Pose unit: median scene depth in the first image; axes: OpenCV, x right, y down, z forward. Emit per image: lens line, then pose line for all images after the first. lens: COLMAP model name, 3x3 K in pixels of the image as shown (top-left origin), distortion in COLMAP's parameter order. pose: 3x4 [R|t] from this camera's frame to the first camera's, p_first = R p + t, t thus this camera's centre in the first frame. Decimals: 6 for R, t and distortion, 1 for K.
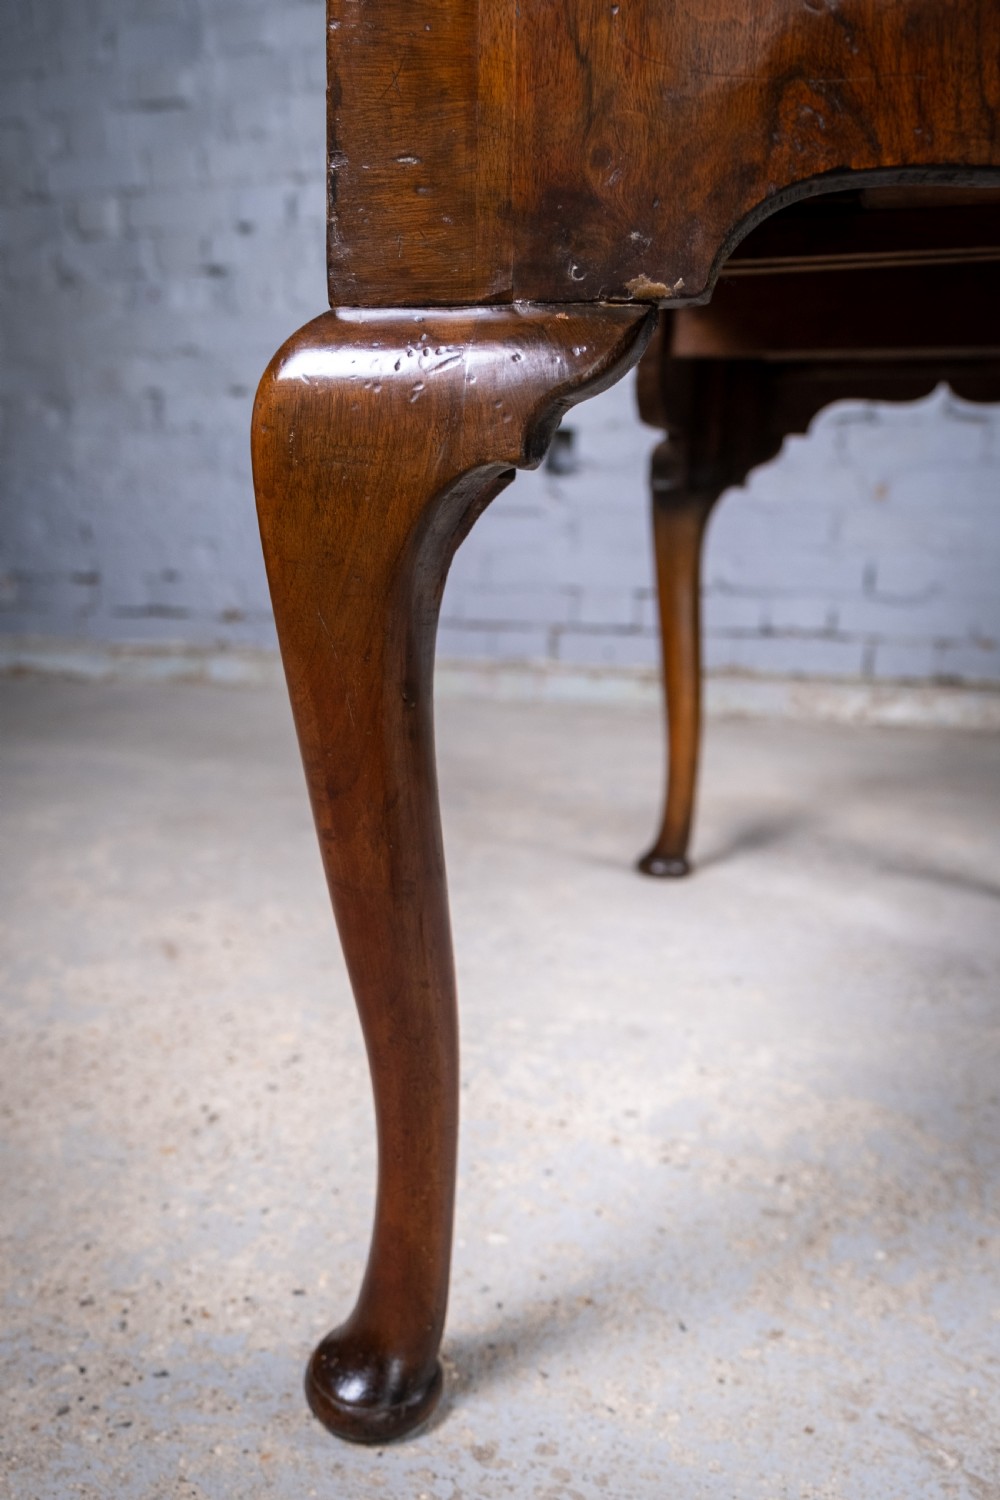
lens RADIAL K [[1241.6, 0, 422.2], [0, 1241.6, 839.1], [0, 0, 1]] dist [-0.013145, -0.008472]
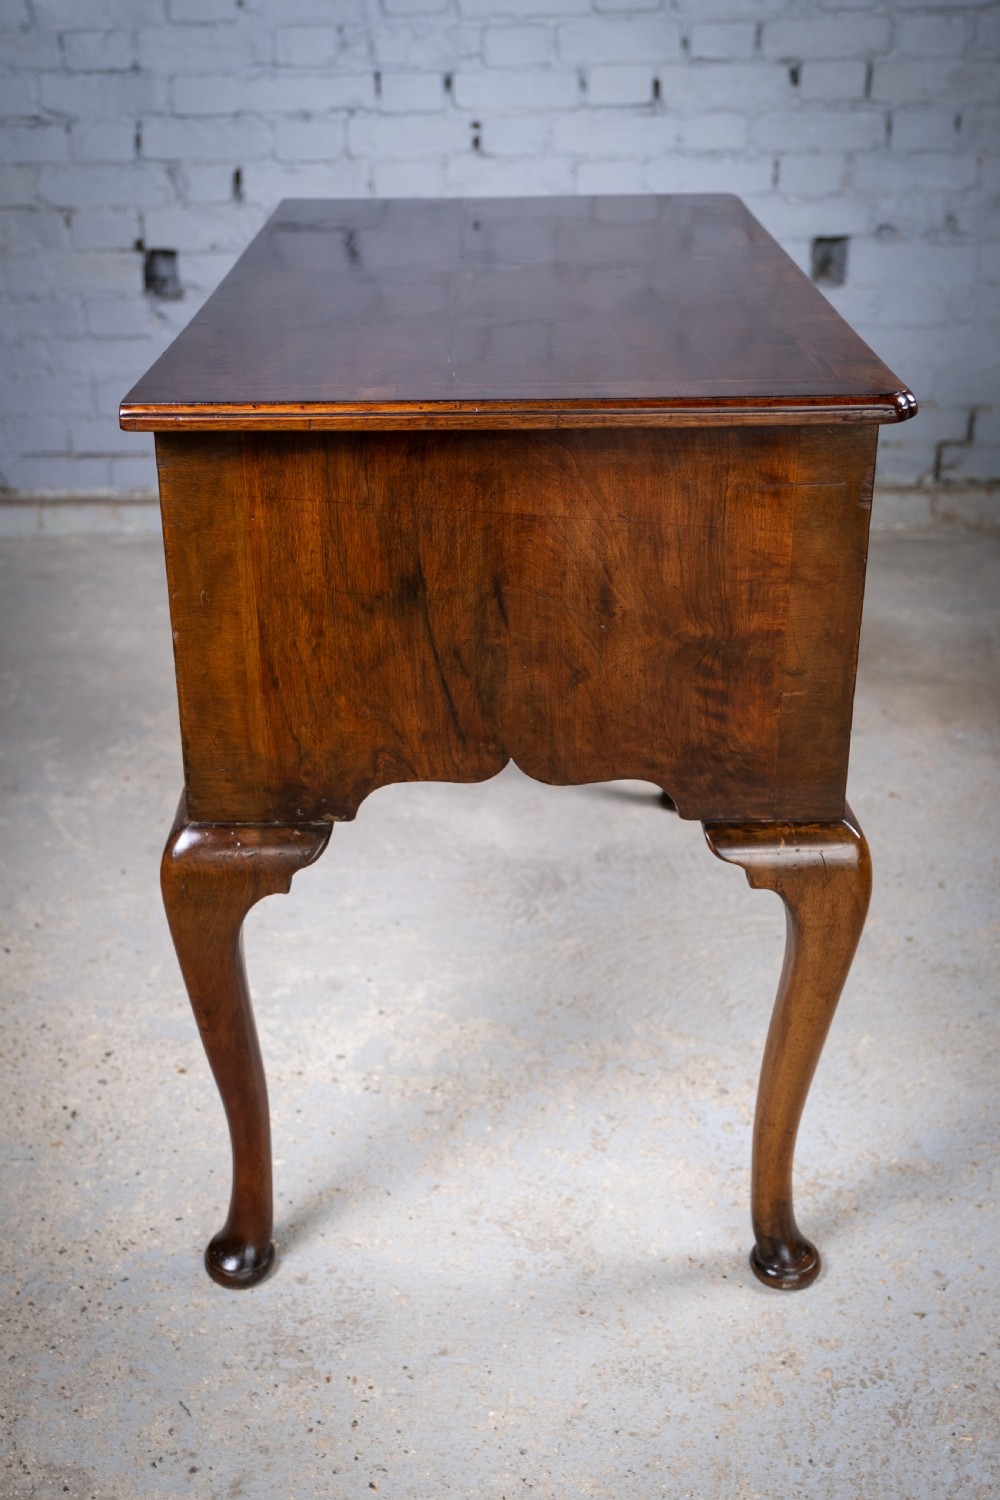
lens RADIAL K [[1736.1, 0, 456.1], [0, 1736.1, 699.9], [0, 0, 1]] dist [-0.049563, 0.079751]
pose [[0.953042, -0.141132, 0.267942, -0.275671], [0.097566, 0.980685, 0.169521, -0.737155], [-0.286691, -0.135418, 0.948404, -1.349078]]
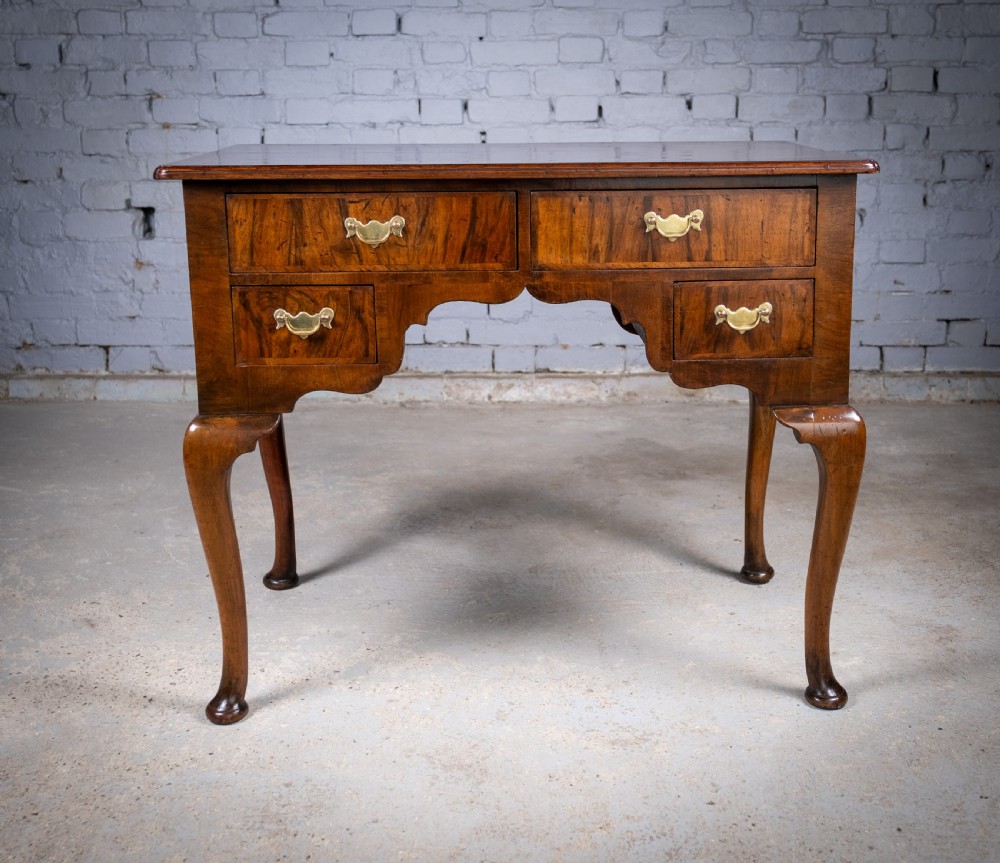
lens RADIAL K [[1299.0, 0, 541.9], [0, 1299.0, 336.1], [0, 0, 1]] dist [-0.007739, -0.004230]
pose [[0.951648, -0.067111, 0.299769, -0.194747], [0.086448, 0.994914, -0.051701, -0.313367], [-0.294774, 0.075116, 0.952610, -1.887696]]
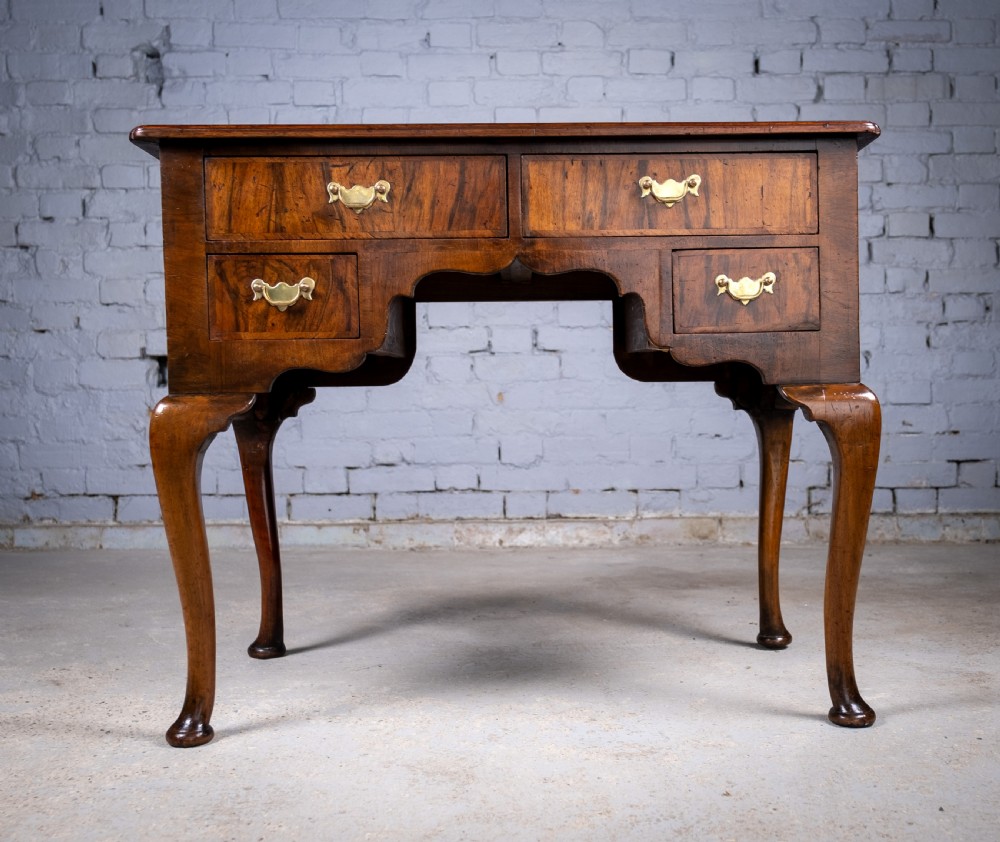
lens RADIAL K [[1228.5, 0, 579.3], [0, 1228.5, 420.9], [0, 0, 1]] dist [-0.012614, -0.015515]
pose [[0.948330, -0.026202, 0.316201, -0.071584], [0.097966, 0.972070, -0.213265, 0.293194], [-0.301781, 0.233223, 0.924411, -1.525521]]
